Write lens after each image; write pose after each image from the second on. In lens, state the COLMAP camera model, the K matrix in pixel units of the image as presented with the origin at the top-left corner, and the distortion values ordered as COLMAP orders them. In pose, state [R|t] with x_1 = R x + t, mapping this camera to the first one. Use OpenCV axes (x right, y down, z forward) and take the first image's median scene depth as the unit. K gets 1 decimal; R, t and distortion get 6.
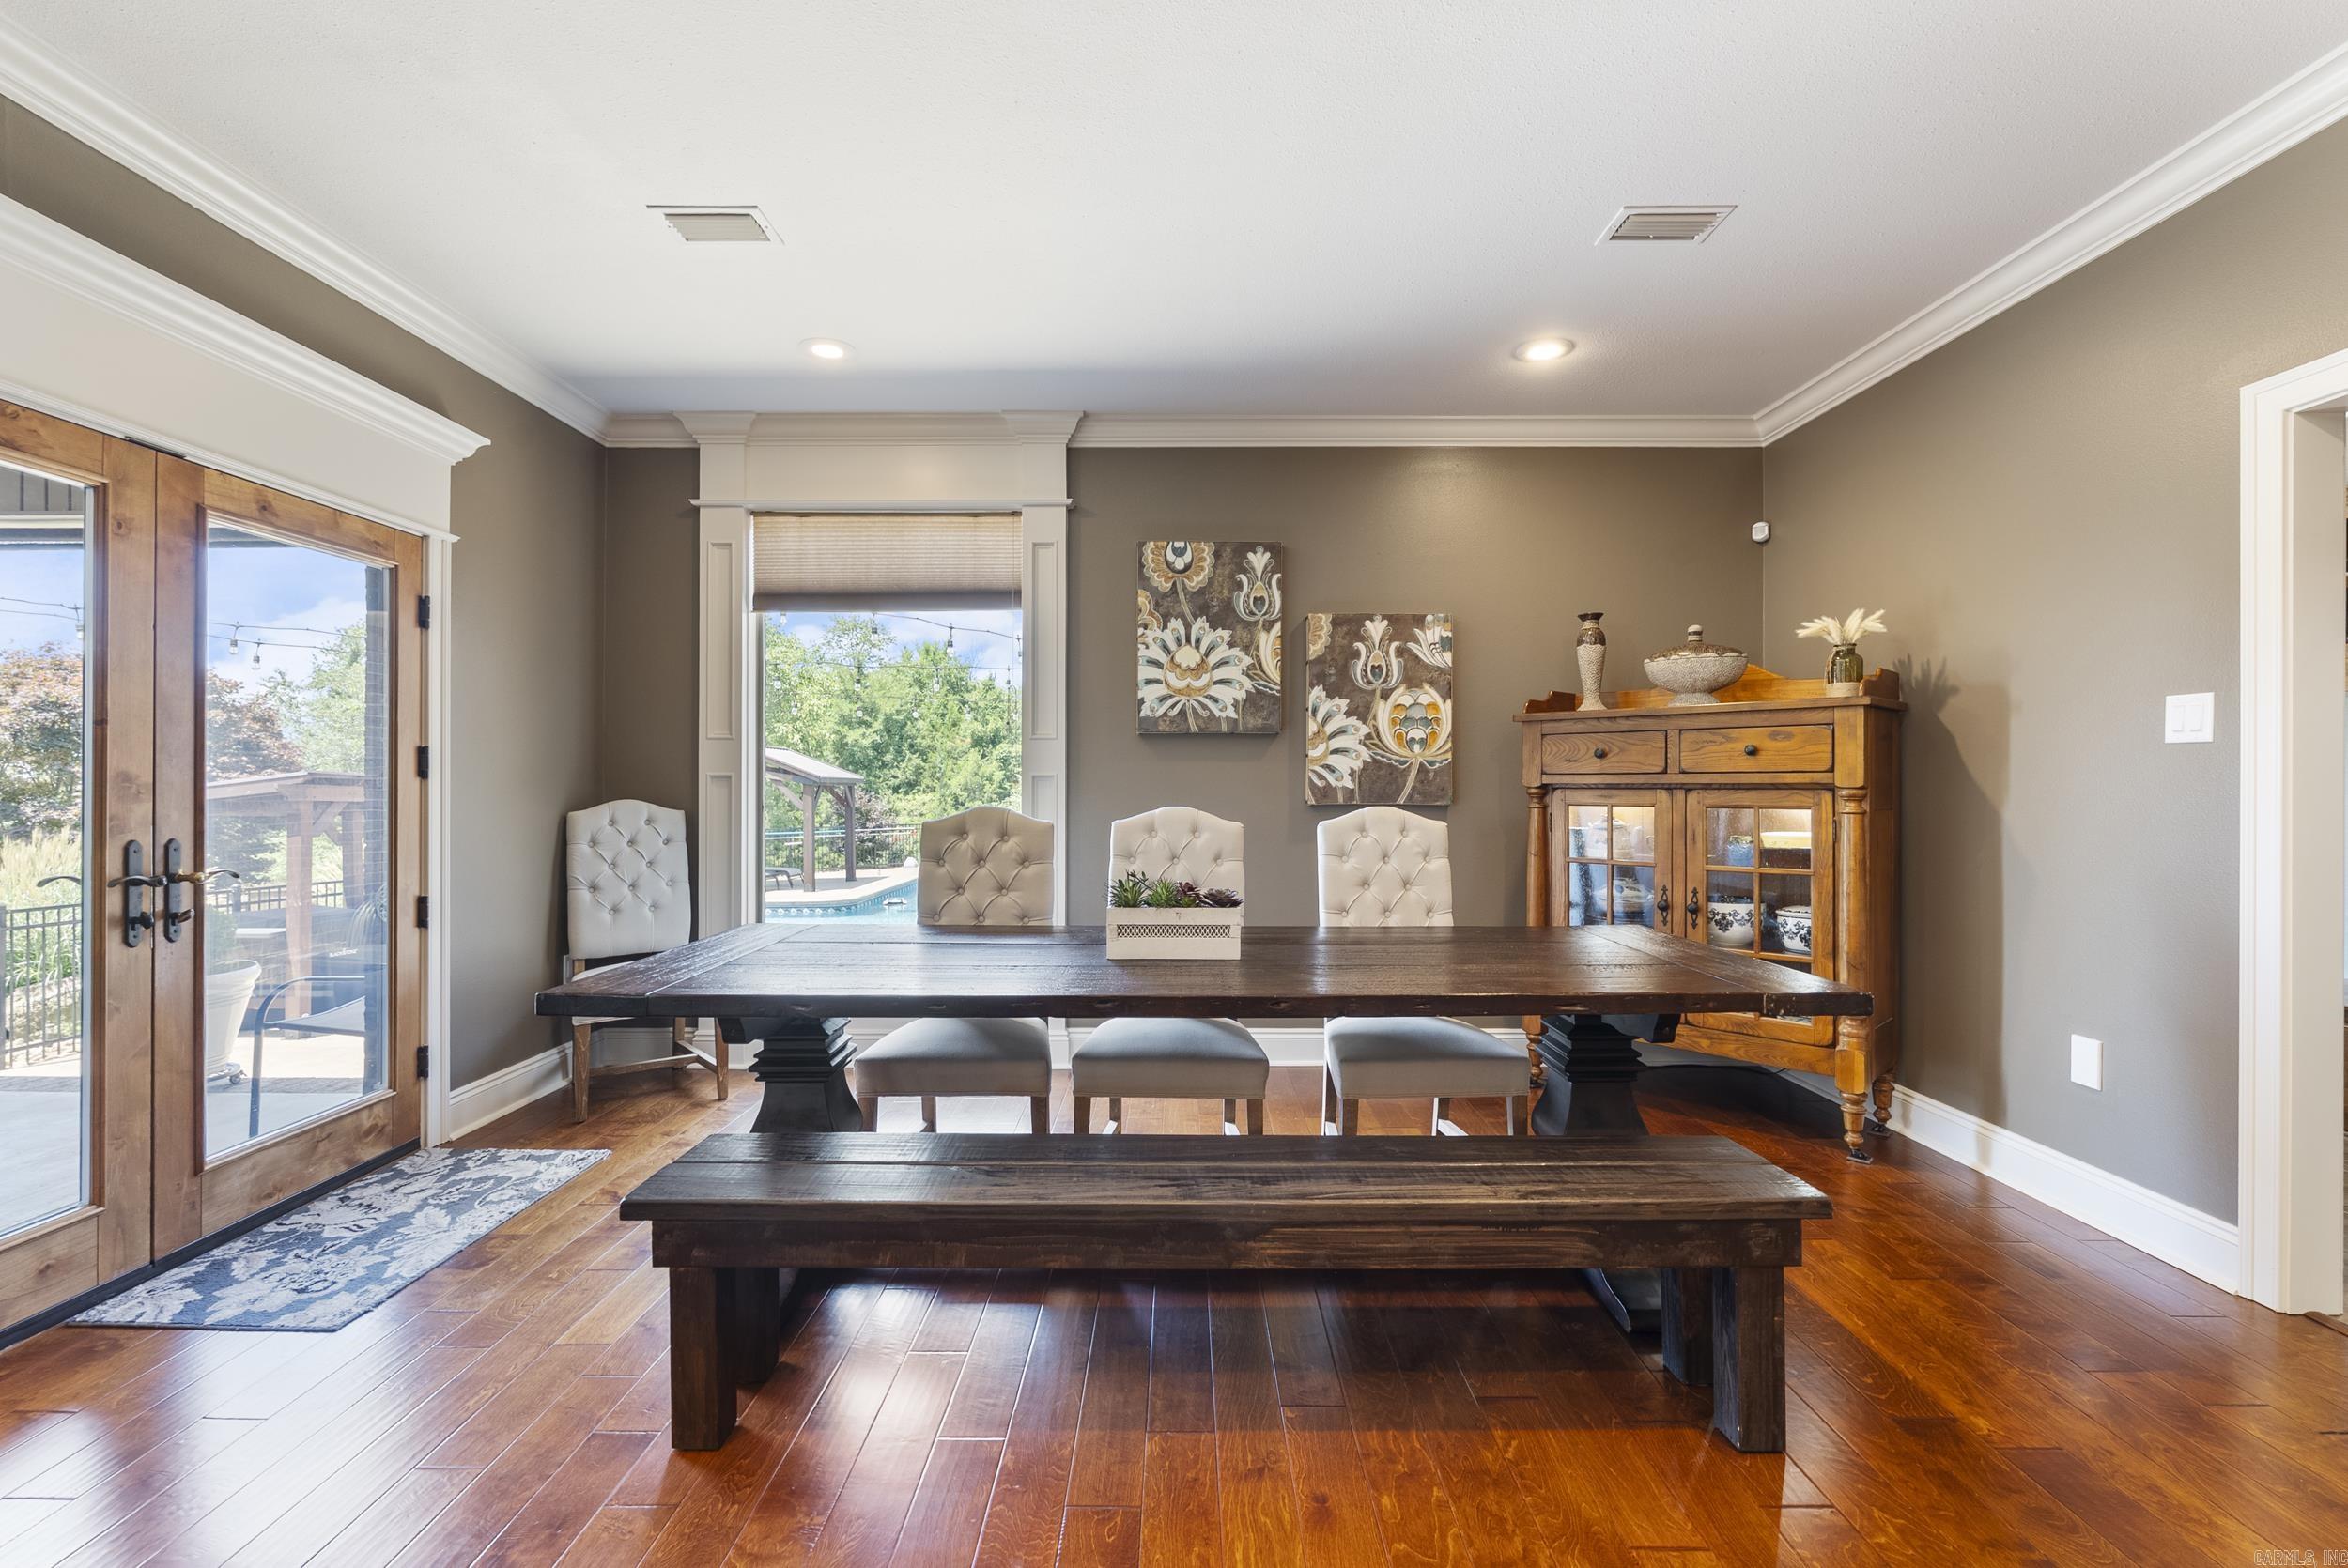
lens RADIAL K [[1054.5, 0, 1181.0], [0, 1054.5, 783.9], [0, 0, 1]] dist [-0.004413, 0.000275]
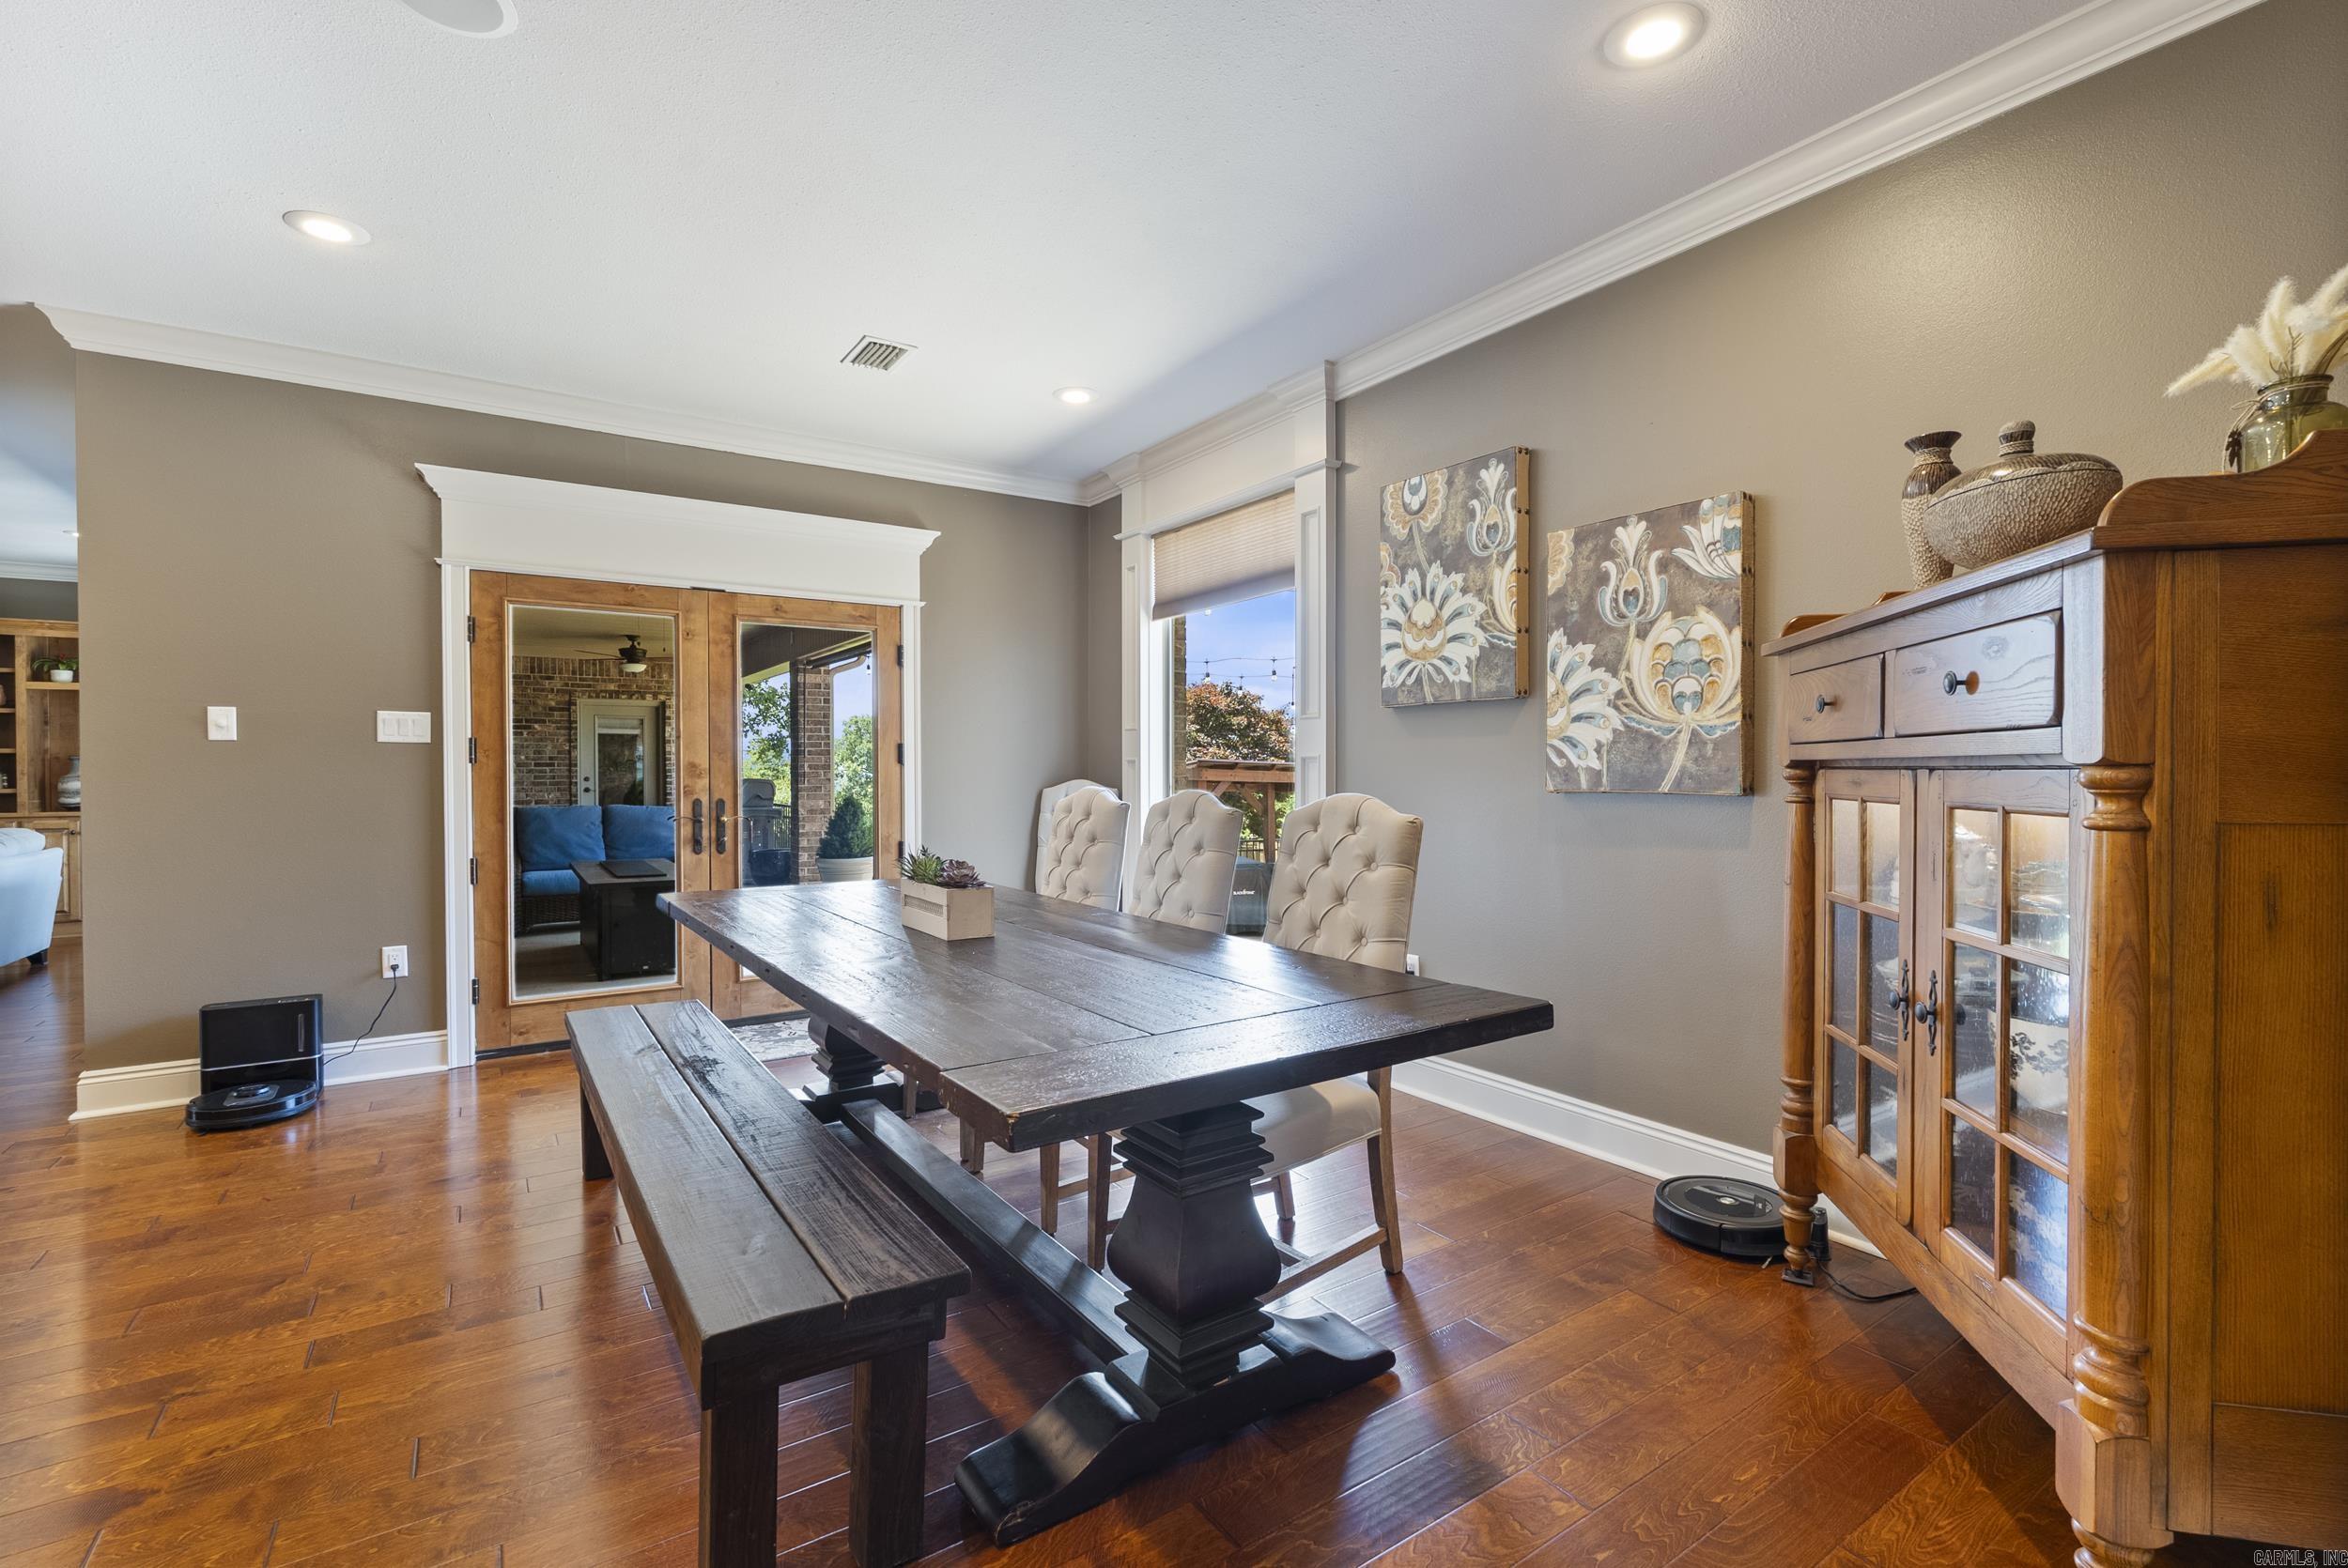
lens RADIAL K [[1054.5, 0, 1170.6], [0, 1054.5, 779.8], [0, 0, 1]] dist [-0.004413, 0.000275]
pose [[0.547353, 0.005456, -0.836884, 0.596236], [0.004408, 0.999946, 0.009401, 0.003229], [0.836890, -0.008835, 0.547299, 0.373629]]
